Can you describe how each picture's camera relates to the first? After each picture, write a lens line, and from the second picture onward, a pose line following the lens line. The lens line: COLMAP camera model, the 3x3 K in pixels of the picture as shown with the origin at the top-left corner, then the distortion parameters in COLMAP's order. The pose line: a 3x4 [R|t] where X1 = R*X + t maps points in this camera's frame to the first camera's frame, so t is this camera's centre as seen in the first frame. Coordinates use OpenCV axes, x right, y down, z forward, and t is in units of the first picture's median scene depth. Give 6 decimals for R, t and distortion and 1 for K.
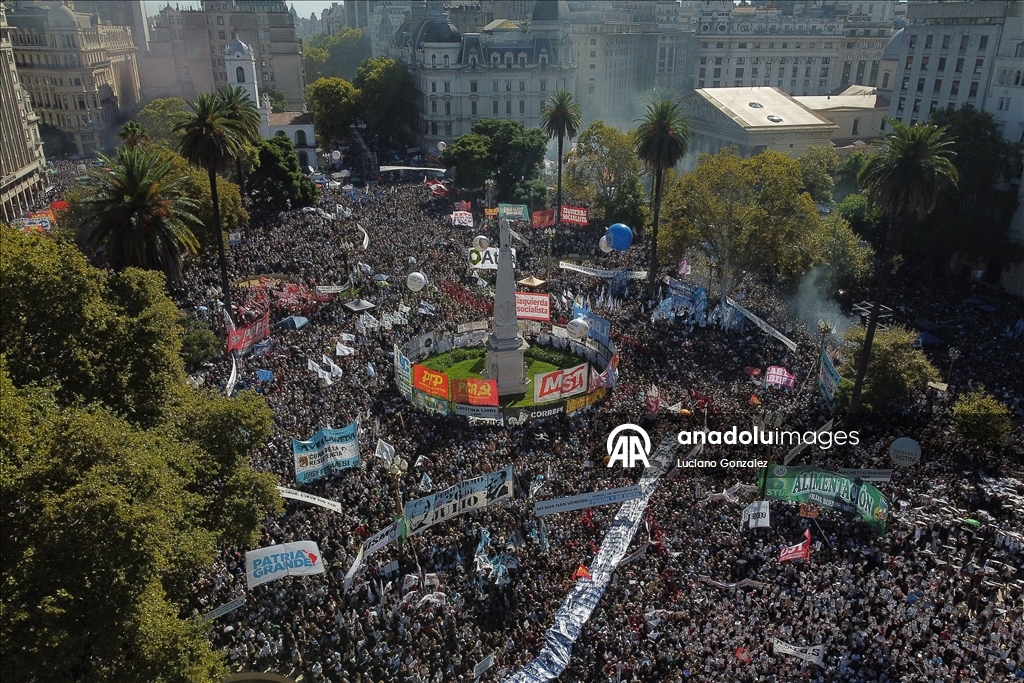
lens RADIAL K [[775.4, 0, 512.0], [0, 775.4, 341.5], [0, 0, 1]] dist [-0.002809, 0.000632]
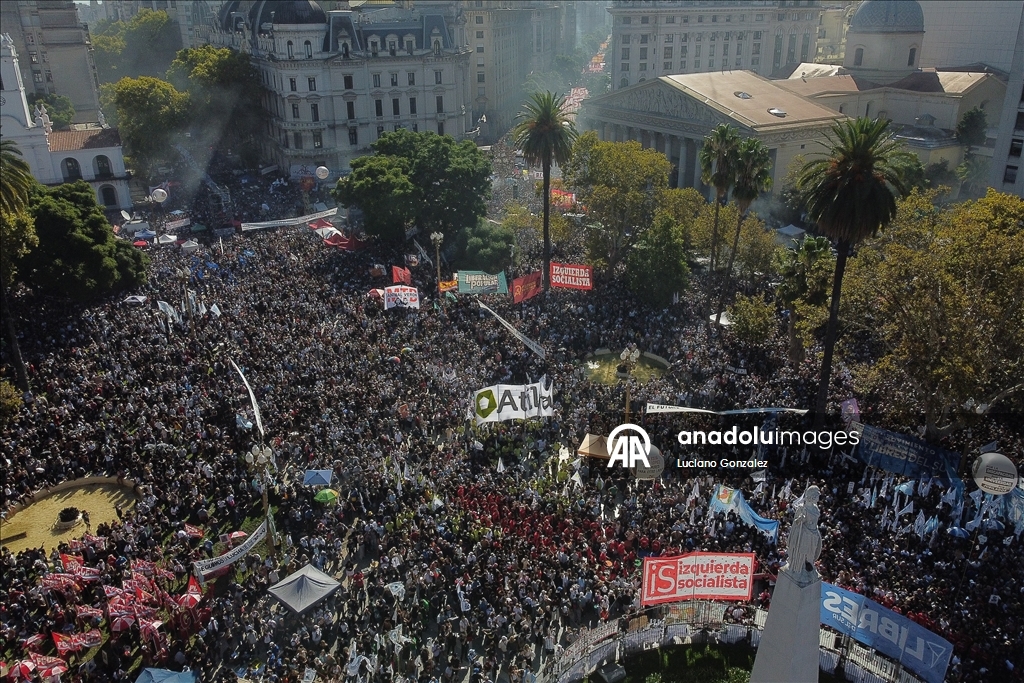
lens RADIAL K [[775.4, 0, 514.7], [0, 775.4, 302.1], [0, 0, 1]] dist [-0.001653, -0.001549]
pose [[0.971522, -0.098657, 0.215435, -0.170719], [0.103567, 0.994555, -0.011595, -0.213868], [-0.213118, 0.033577, 0.976449, 0.565018]]
